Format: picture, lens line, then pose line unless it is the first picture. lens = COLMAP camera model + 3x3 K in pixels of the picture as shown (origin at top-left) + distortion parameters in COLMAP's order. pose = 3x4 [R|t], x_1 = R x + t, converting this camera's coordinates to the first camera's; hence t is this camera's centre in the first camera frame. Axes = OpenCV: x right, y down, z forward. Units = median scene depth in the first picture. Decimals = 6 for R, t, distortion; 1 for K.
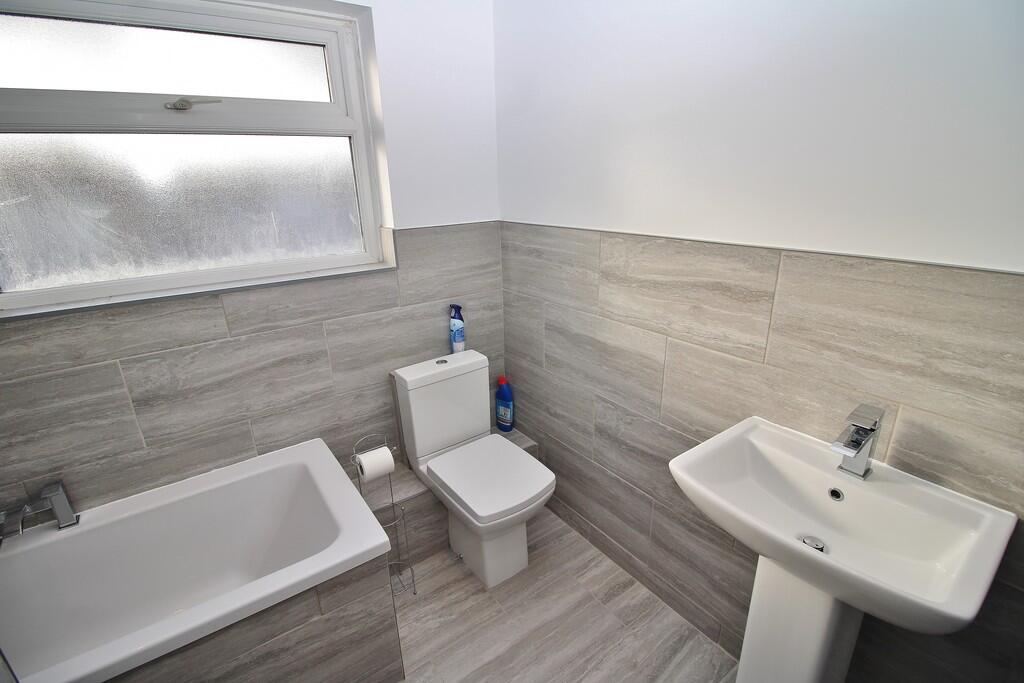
lens RADIAL K [[476.6, 0, 512.0], [0, 476.6, 341.5], [0, 0, 1]] dist [-0.001794, -0.000347]
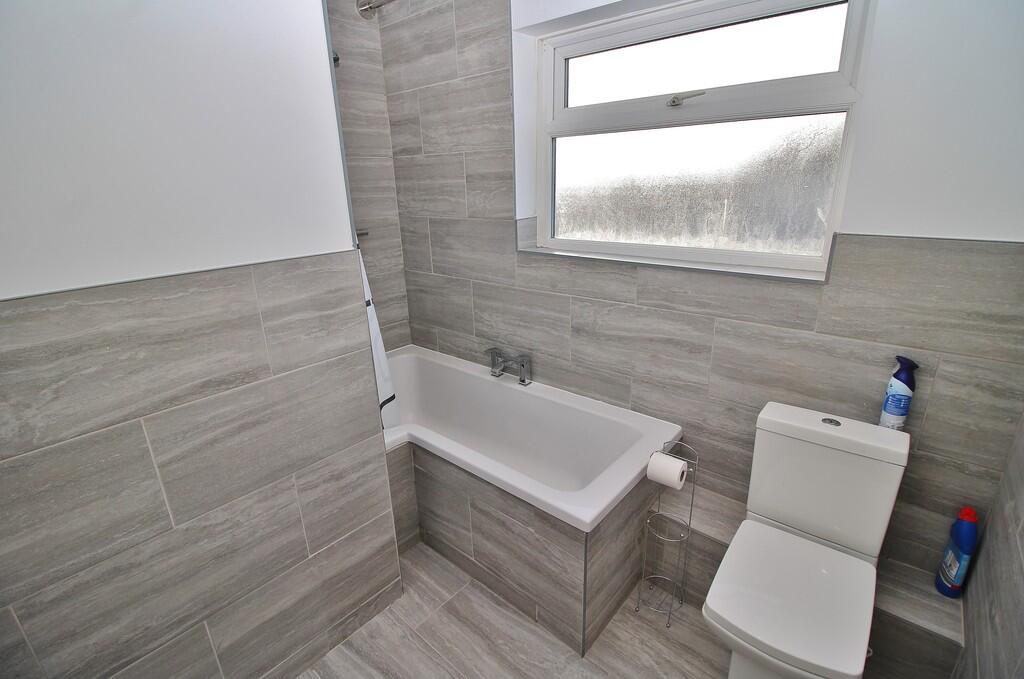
lens RADIAL K [[481.2, 0, 512.0], [0, 481.2, 339.5], [0, 0, 1]] dist [-0.000218, -0.000349]
pose [[0.239286, 0.330526, -0.912959, 0.394562], [-0.295814, 0.920391, 0.255684, -0.126178], [0.924790, 0.208885, 0.318011, 0.326056]]
